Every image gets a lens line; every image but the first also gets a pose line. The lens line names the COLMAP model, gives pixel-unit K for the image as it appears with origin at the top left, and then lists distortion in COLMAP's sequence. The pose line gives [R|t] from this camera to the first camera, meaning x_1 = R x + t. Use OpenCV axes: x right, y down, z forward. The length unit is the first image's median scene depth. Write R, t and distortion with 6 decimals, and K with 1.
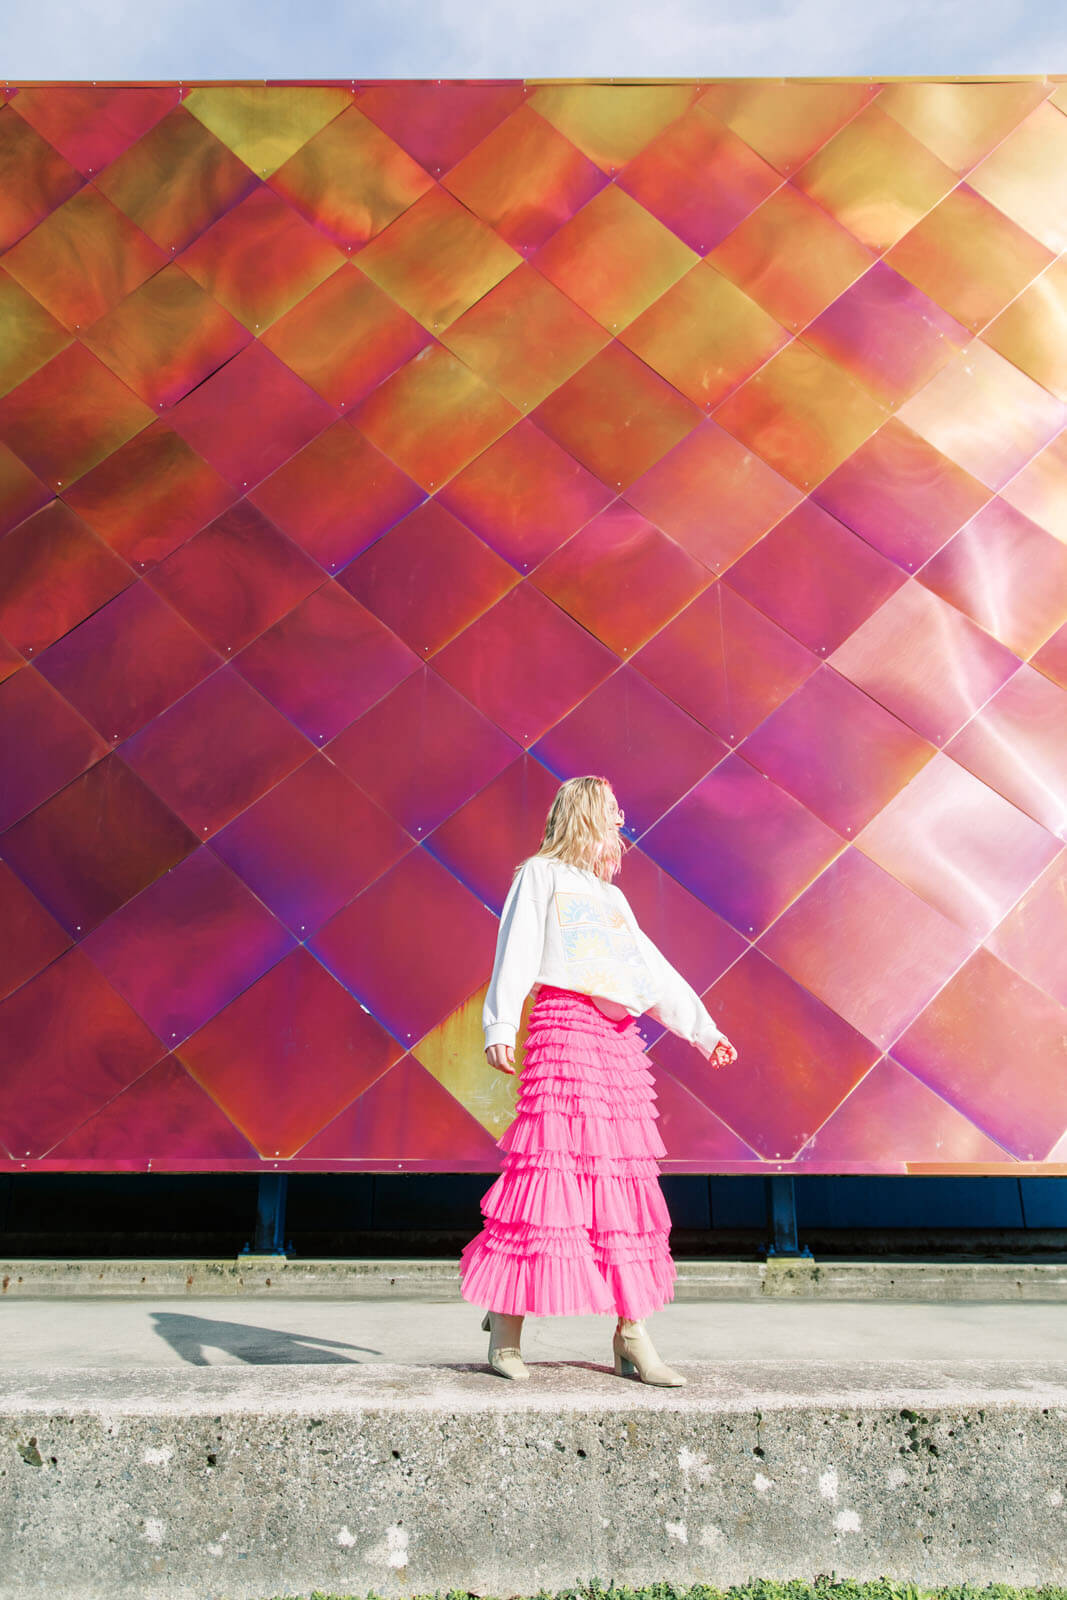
lens RADIAL K [[1106.5, 0, 516.3], [0, 1106.5, 827.6], [0, 0, 1]] dist [0.008158, -0.002202]
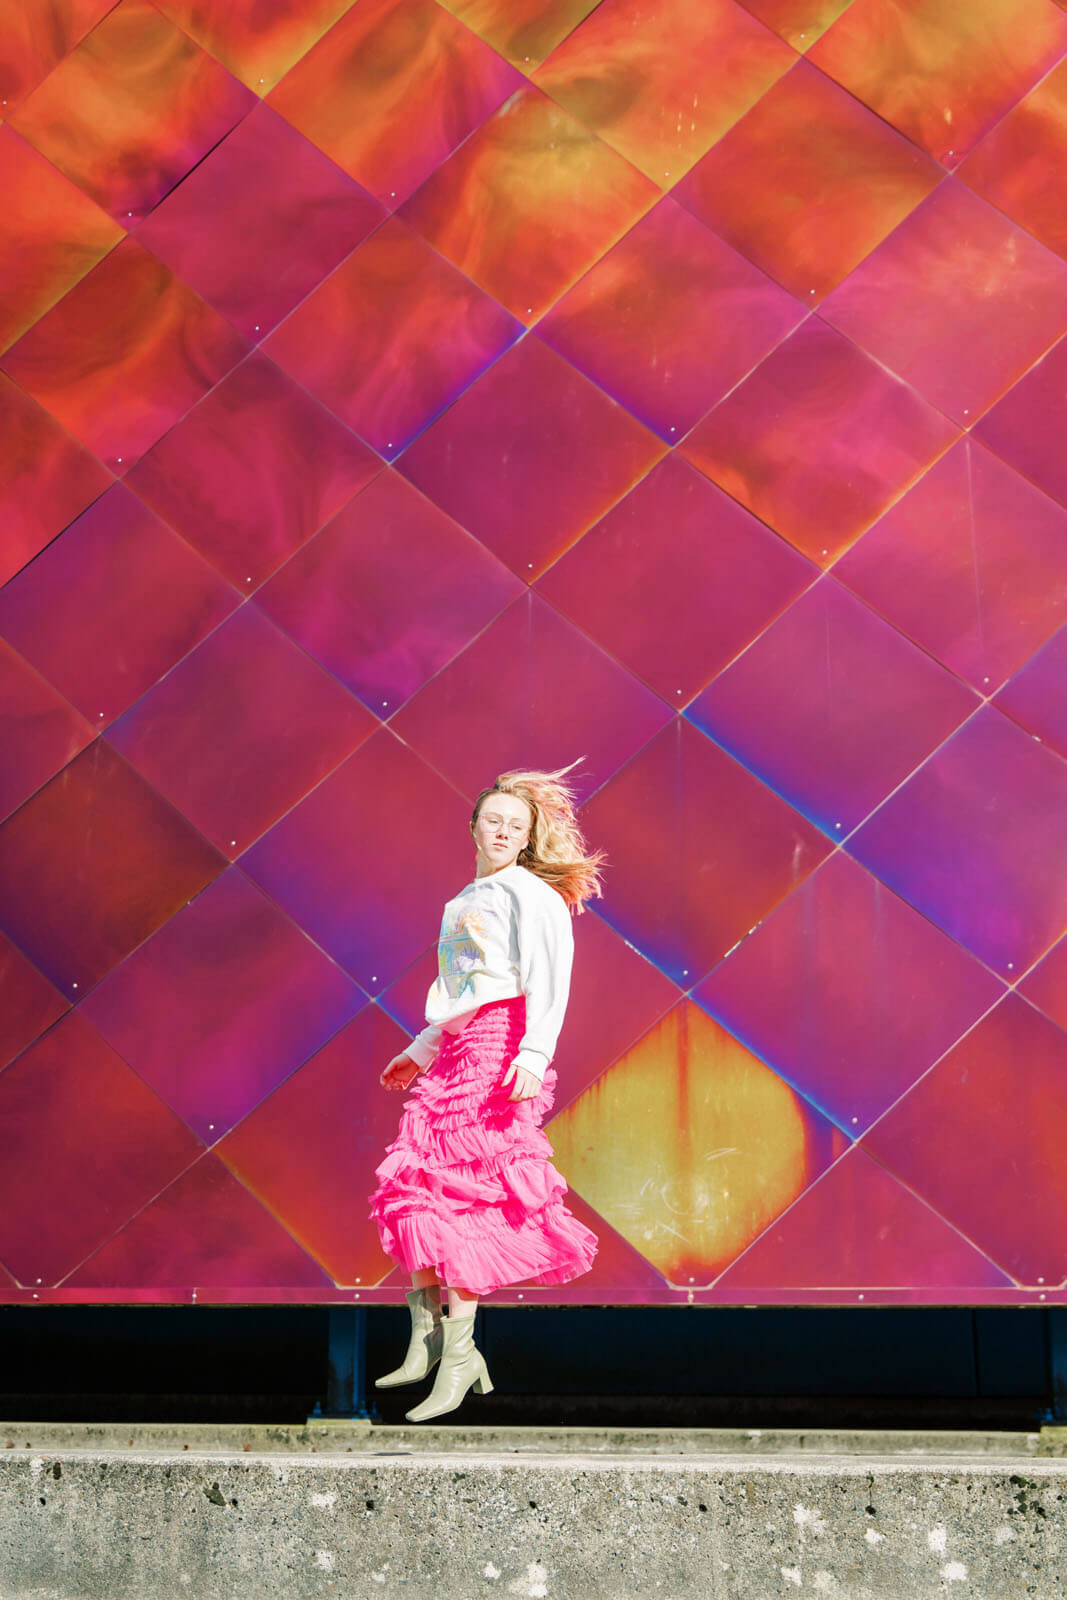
lens RADIAL K [[2138.5, 0, 430.0], [0, 2138.5, 876.9], [0, 0, 1]] dist [0.006010, -0.013576]
pose [[0.990537, -0.029163, -0.134108, 0.092742], [0.039147, 0.996606, 0.072421, -0.213721], [0.131541, -0.076985, 0.988317, -1.056558]]
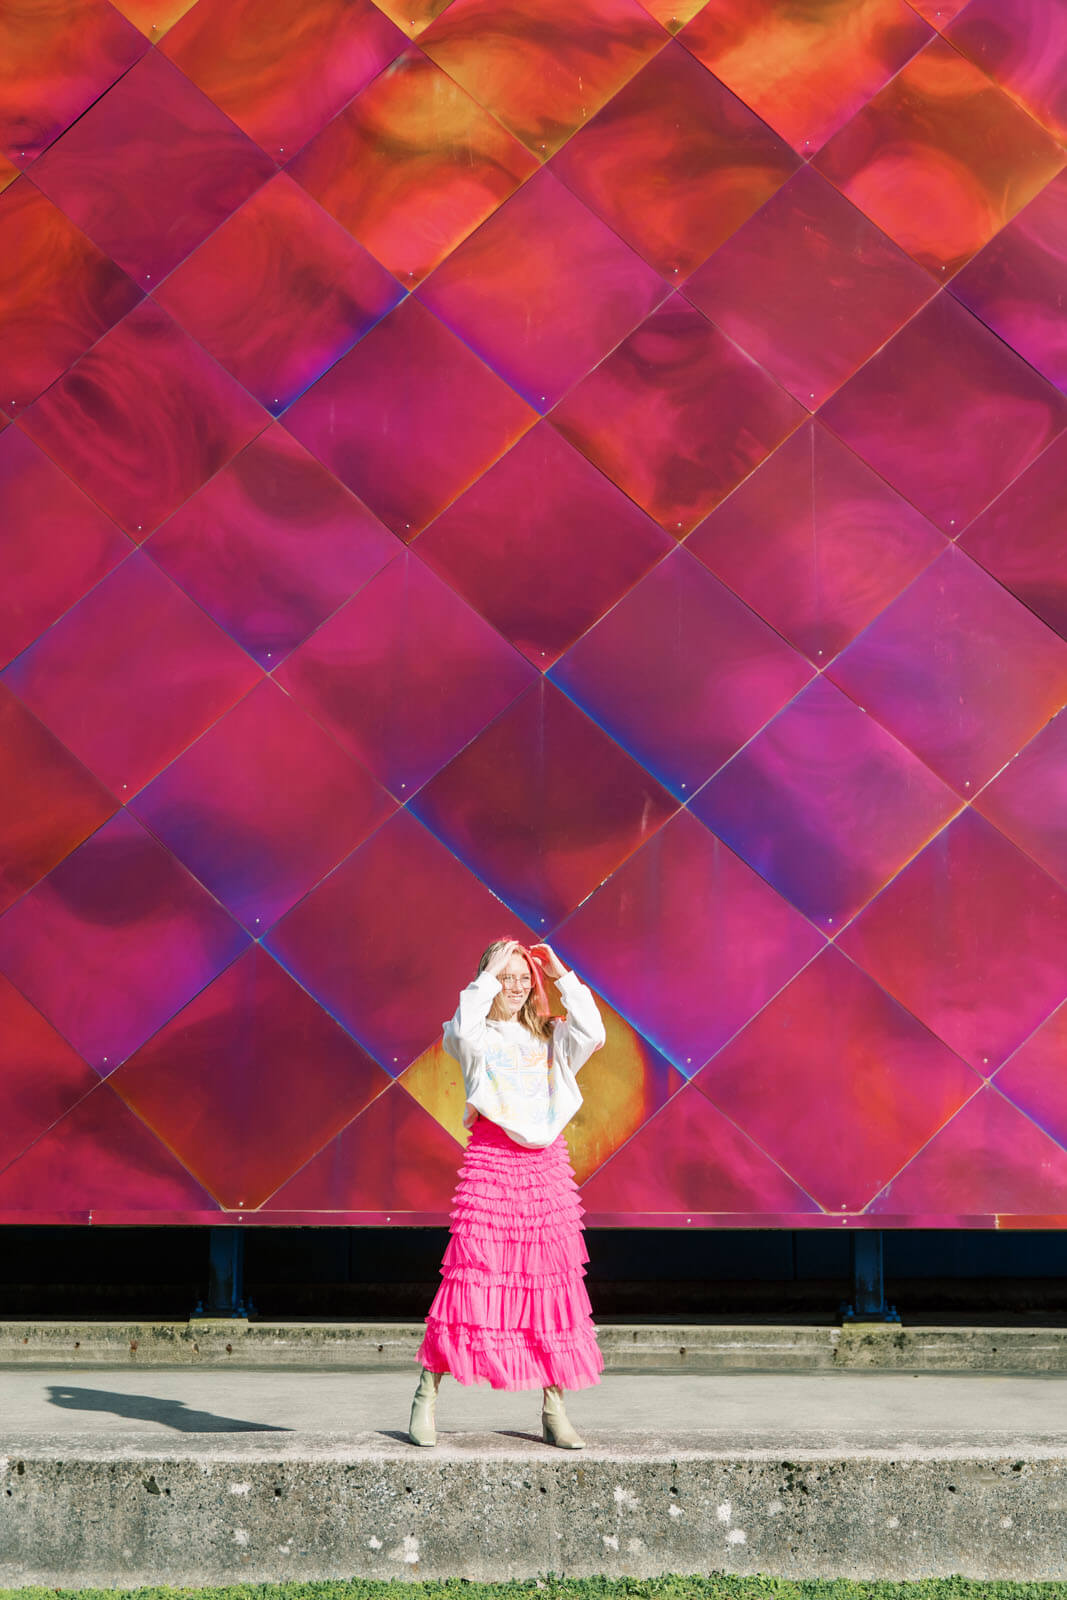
lens RADIAL K [[2301.7, 0, 525.5], [0, 2301.7, 767.9], [0, 0, 1]] dist [-0.007610, 0.063635]
pose [[0.999639, -0.004216, -0.026524, 0.116039], [0.008291, 0.987805, 0.155477, -0.761030], [0.025546, -0.155641, 0.987483, -1.672288]]
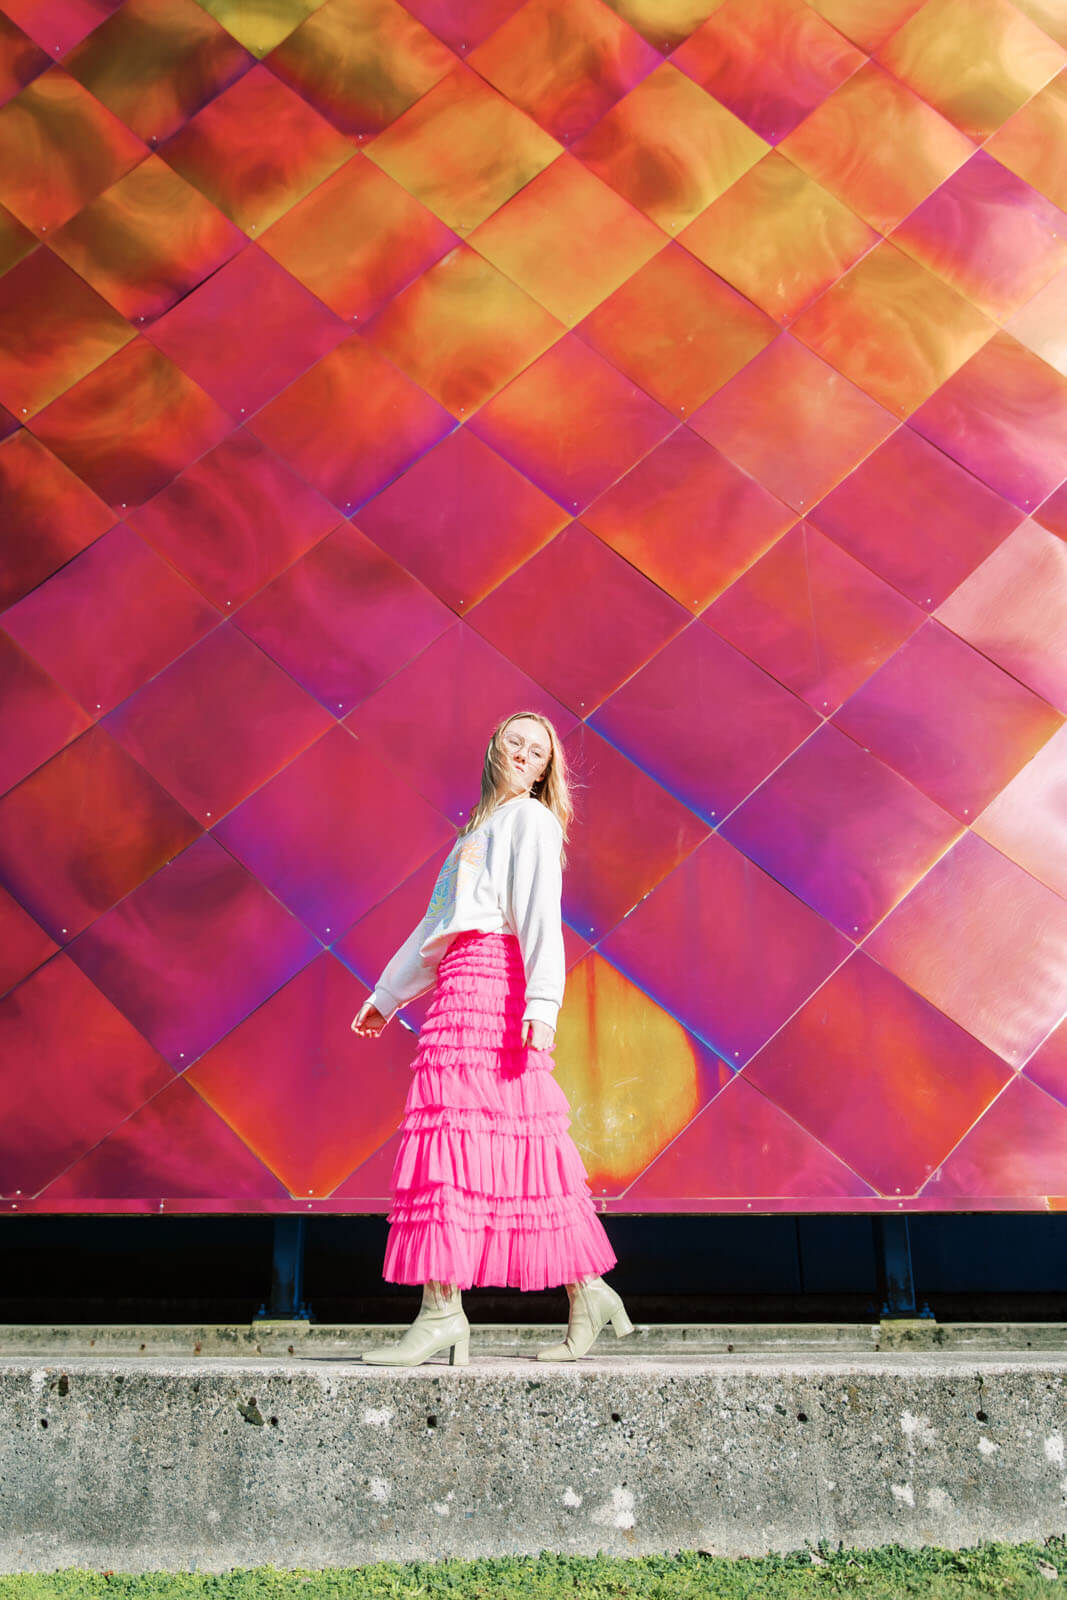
lens RADIAL K [[1425.9, 0, 480.6], [0, 1425.9, 780.4], [0, 0, 1]] dist [-0.016818, 0.015858]
pose [[0.999982, -0.003984, 0.004582, -0.227723], [0.004150, 0.999318, -0.036702, 0.048254], [-0.004433, 0.036720, 0.999316, -0.269595]]
